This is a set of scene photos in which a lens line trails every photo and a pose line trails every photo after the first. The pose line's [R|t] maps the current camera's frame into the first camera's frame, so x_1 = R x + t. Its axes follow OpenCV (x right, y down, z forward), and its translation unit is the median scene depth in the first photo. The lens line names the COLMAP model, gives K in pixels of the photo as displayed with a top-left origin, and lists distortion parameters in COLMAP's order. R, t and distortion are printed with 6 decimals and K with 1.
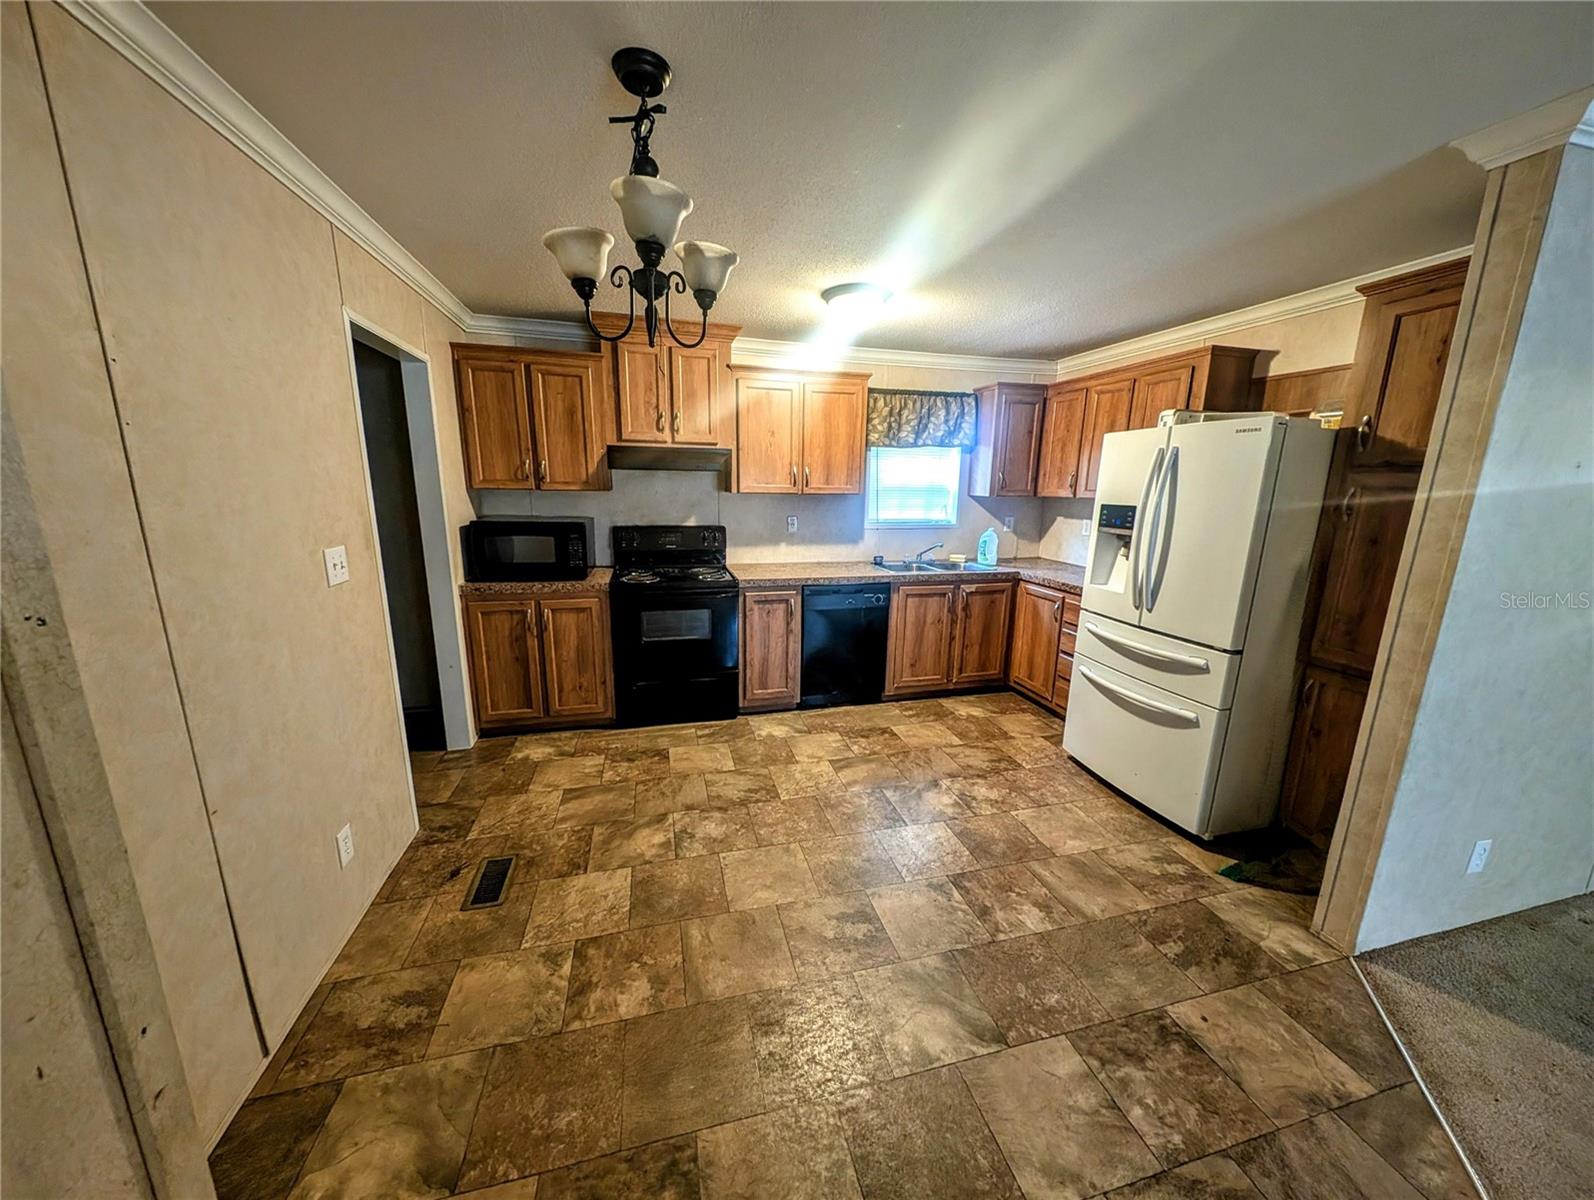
lens RADIAL K [[562.2, 0, 792.6], [0, 562.2, 603.5], [0, 0, 1]] dist [-0.003485, -0.001002]
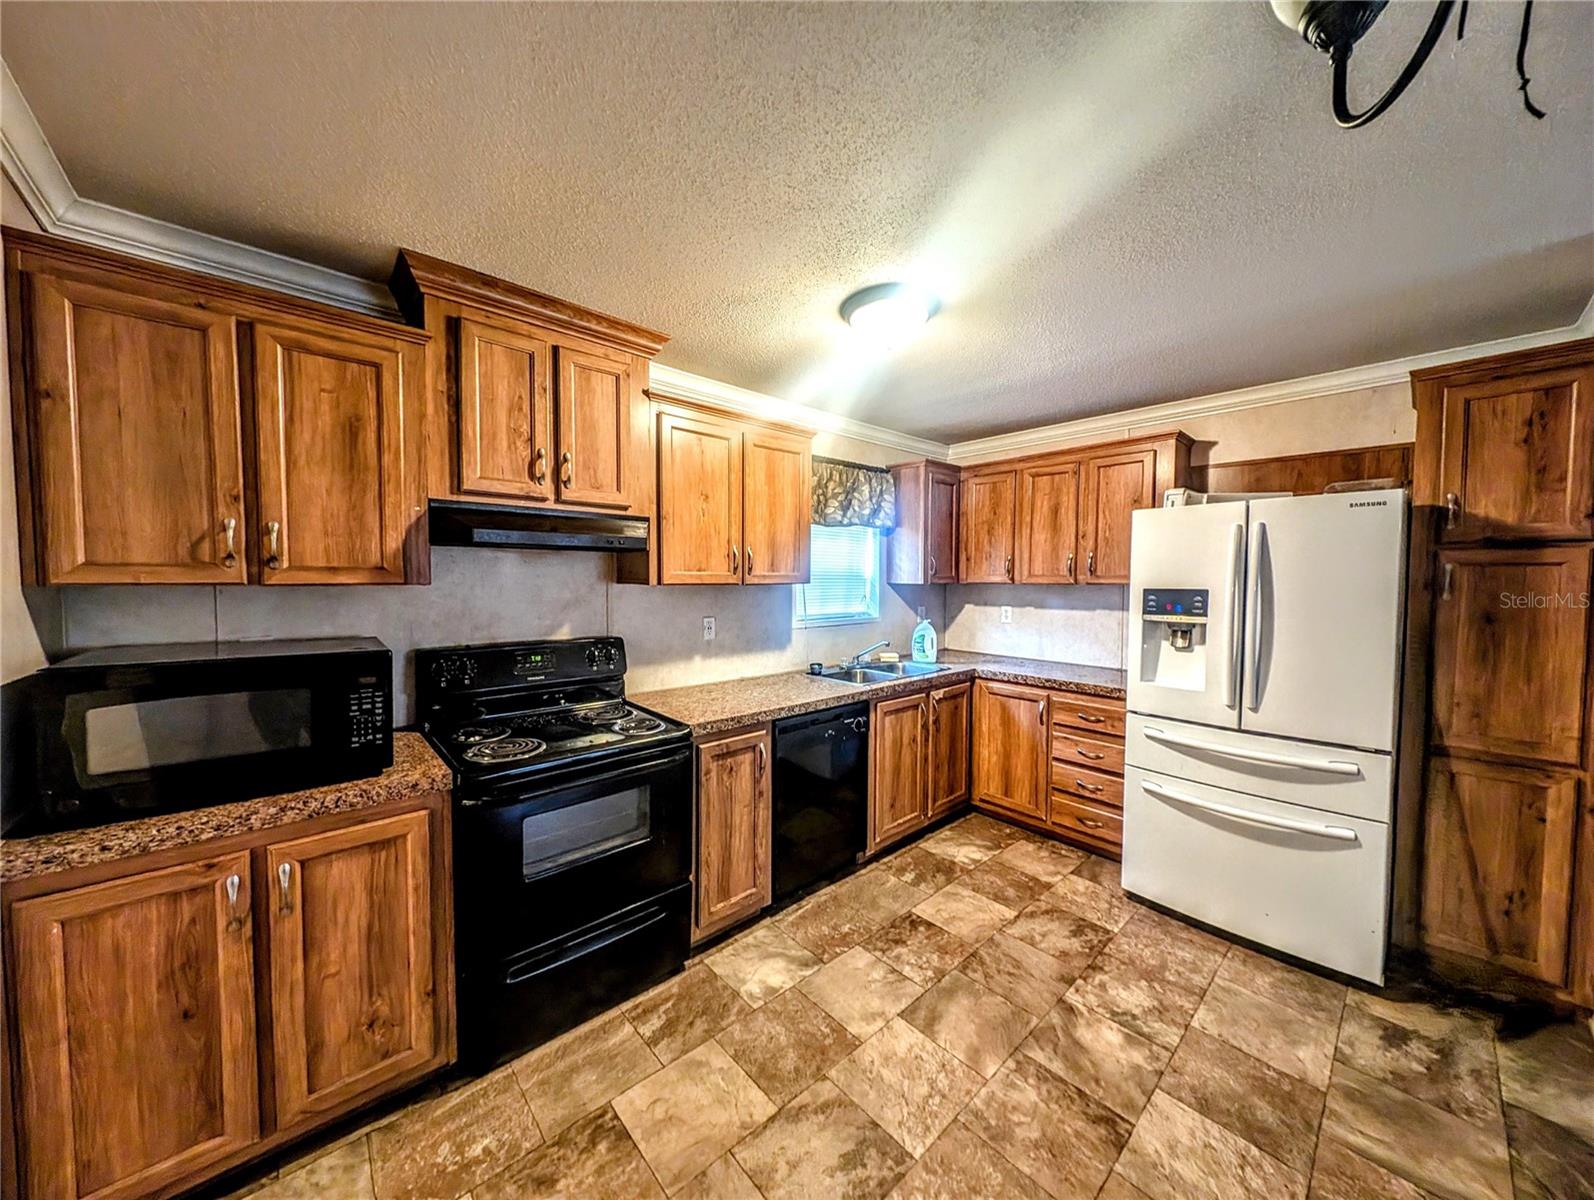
lens RADIAL K [[562.2, 0, 796.0], [0, 562.2, 598.2], [0, 0, 1]] dist [-0.003485, -0.001002]
pose [[0.886216, -0.028455, 0.462398, -0.268282], [0.106746, 0.983797, -0.144044, -0.077306], [-0.450807, 0.177013, 0.874894, 0.397705]]
